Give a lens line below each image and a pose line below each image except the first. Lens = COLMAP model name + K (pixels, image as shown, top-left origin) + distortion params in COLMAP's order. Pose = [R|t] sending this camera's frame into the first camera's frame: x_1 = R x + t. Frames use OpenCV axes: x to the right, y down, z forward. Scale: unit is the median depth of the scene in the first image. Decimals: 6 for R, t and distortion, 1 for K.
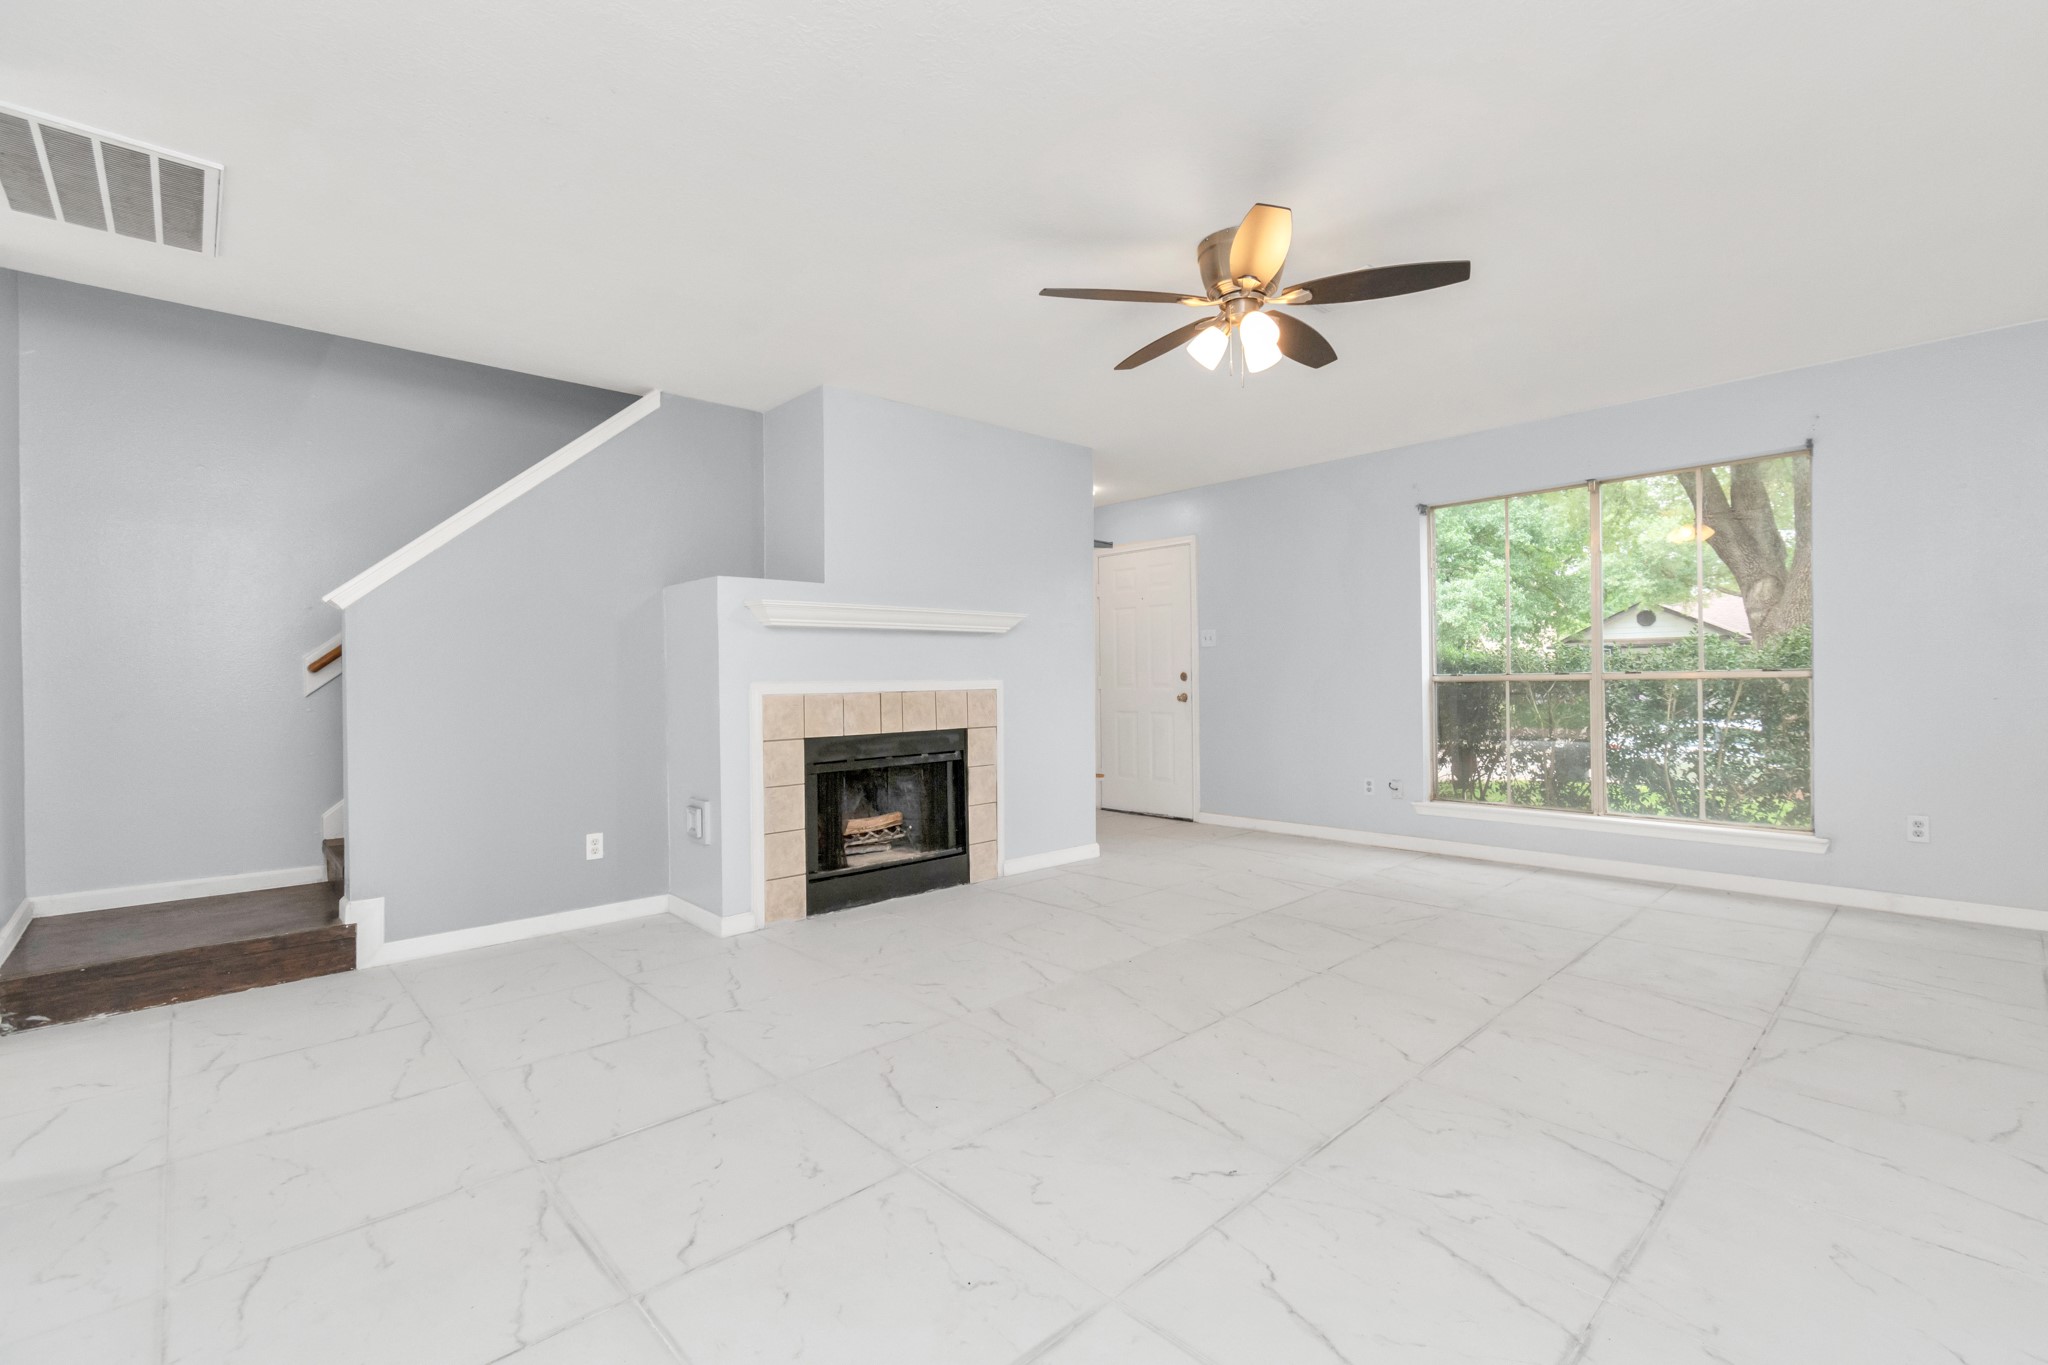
lens RADIAL K [[901.9, 0, 1035.8], [0, 901.9, 682.1], [0, 0, 1]] dist [0.003606, -0.000283]
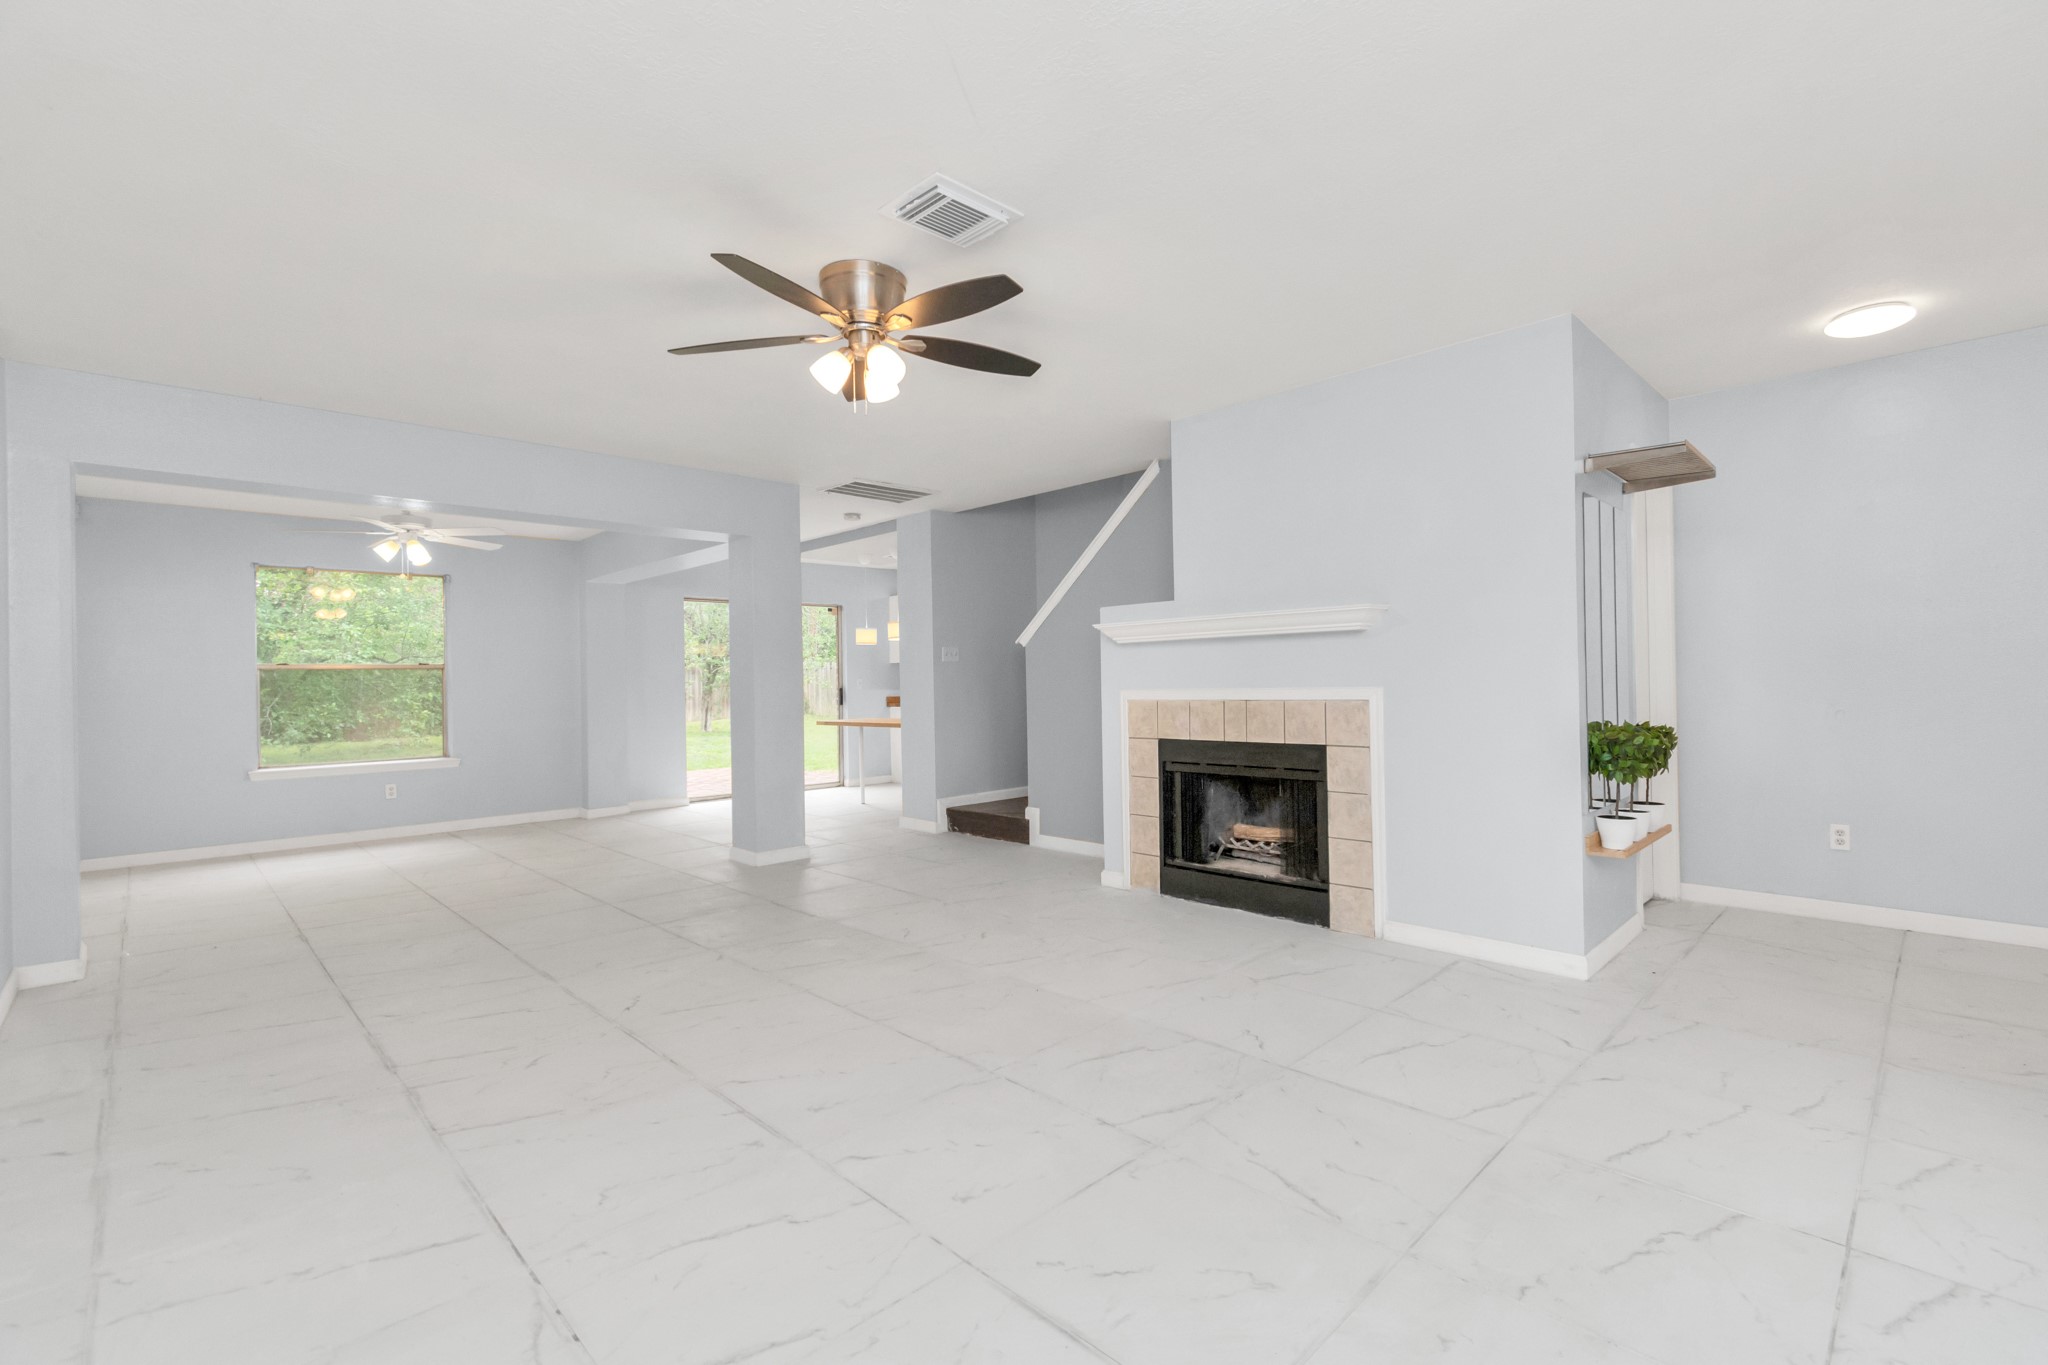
lens RADIAL K [[901.9, 0, 1035.8], [0, 901.9, 682.1], [0, 0, 1]] dist [0.003606, -0.000283]
pose [[0.015100, 0.009535, -0.999841, 0.801065], [0.011987, 0.999881, 0.009716, -0.020447], [0.999814, -0.012132, 0.014984, 0.747107]]
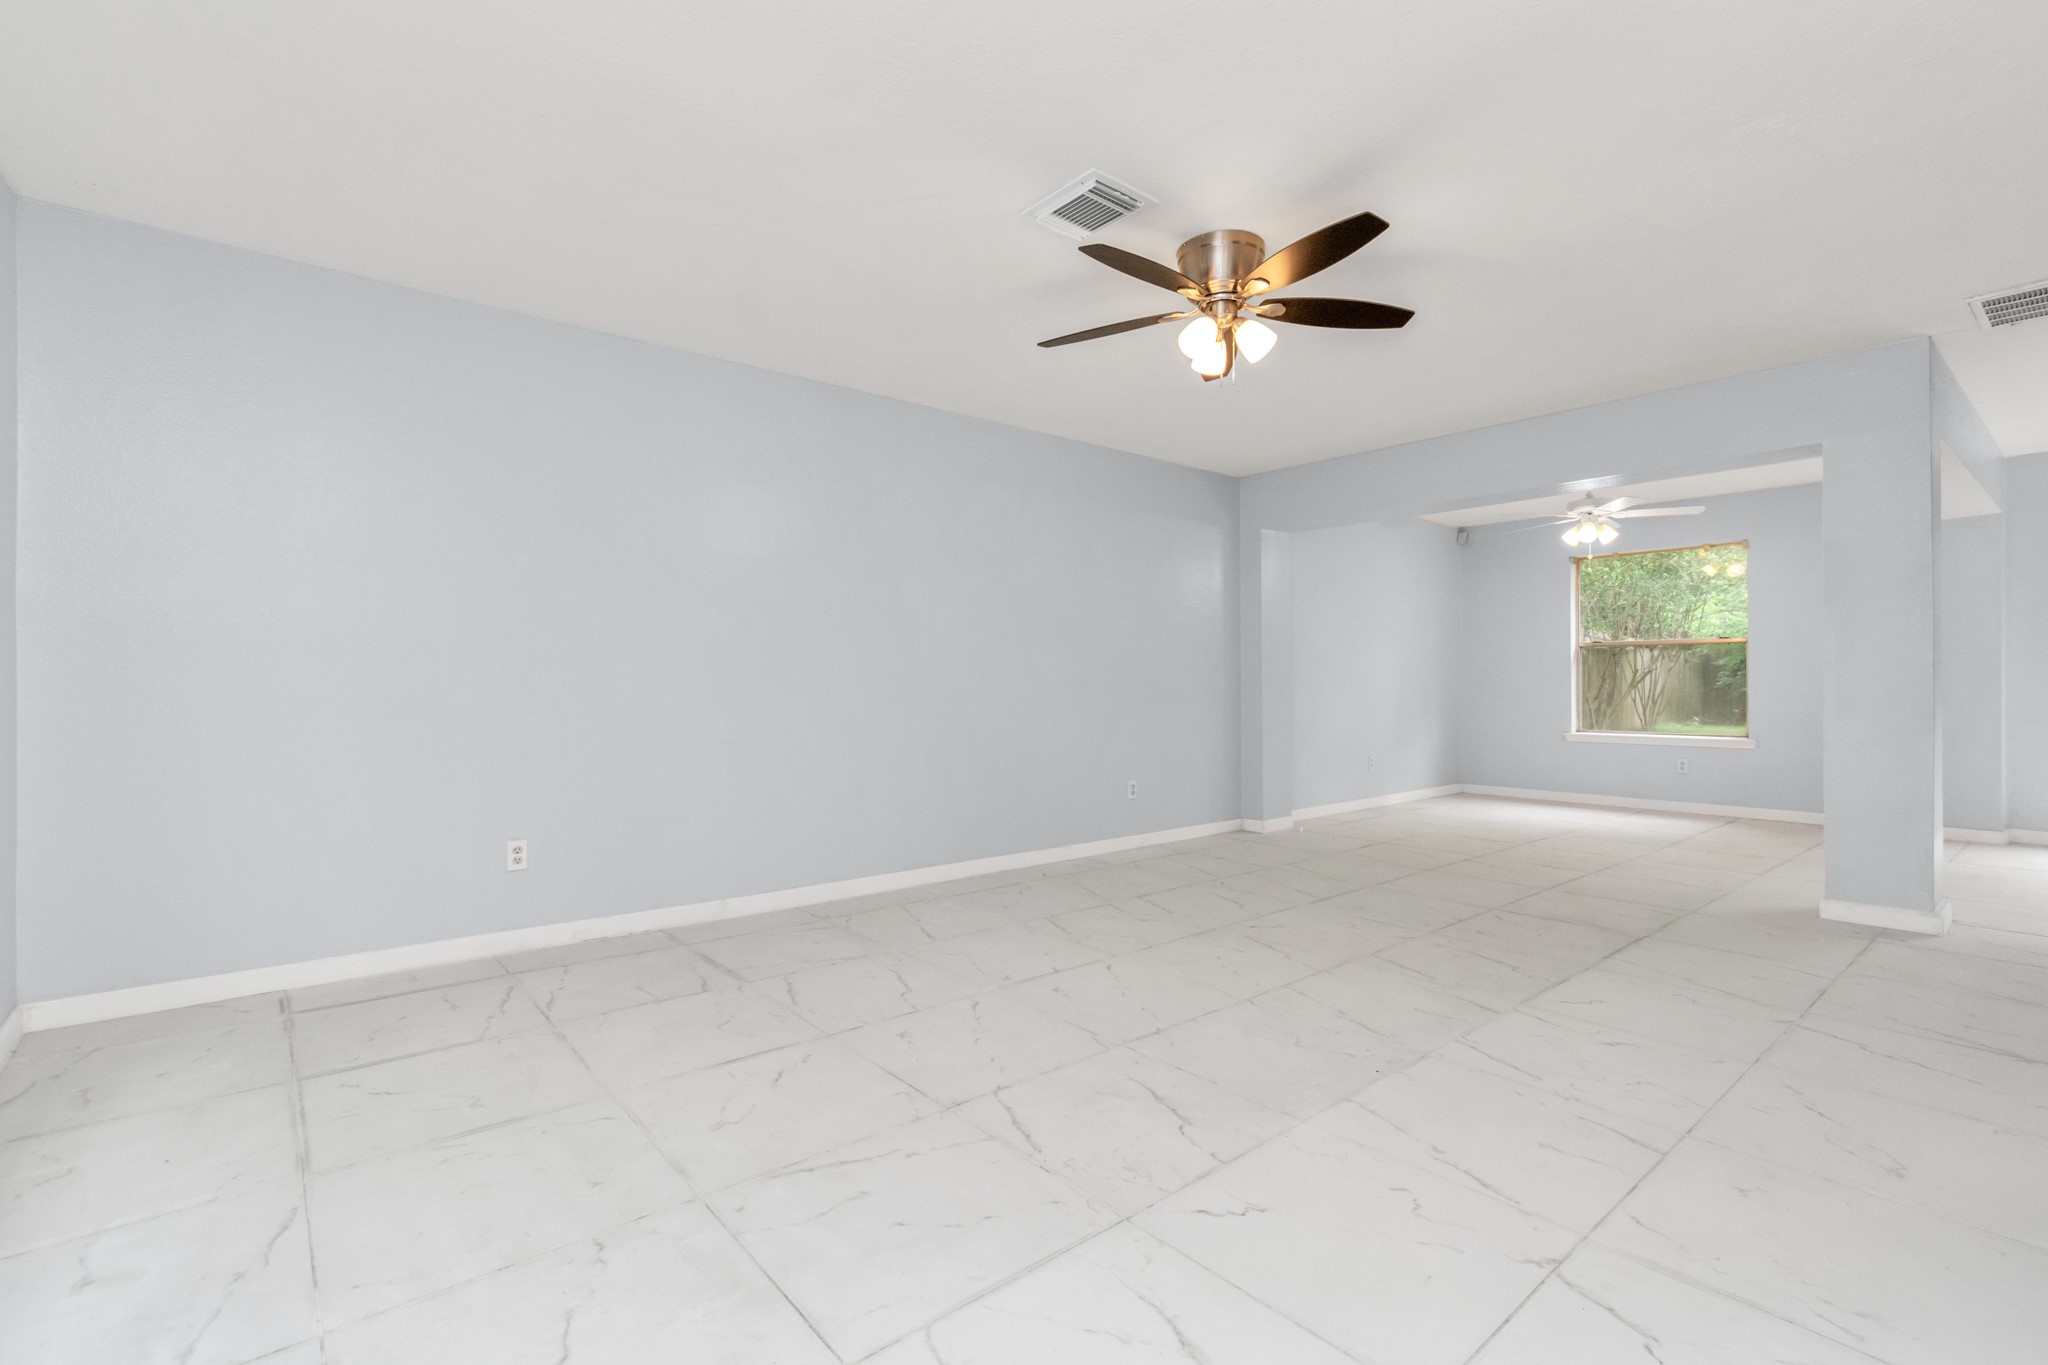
lens RADIAL K [[901.9, 0, 1035.8], [0, 901.9, 682.1], [0, 0, 1]] dist [0.003606, -0.000283]
pose [[-0.998731, 0.013484, 0.048532, 0.264911], [0.013851, 0.999878, 0.007230, -0.002071], [-0.048429, 0.007893, -0.998795, 1.283598]]
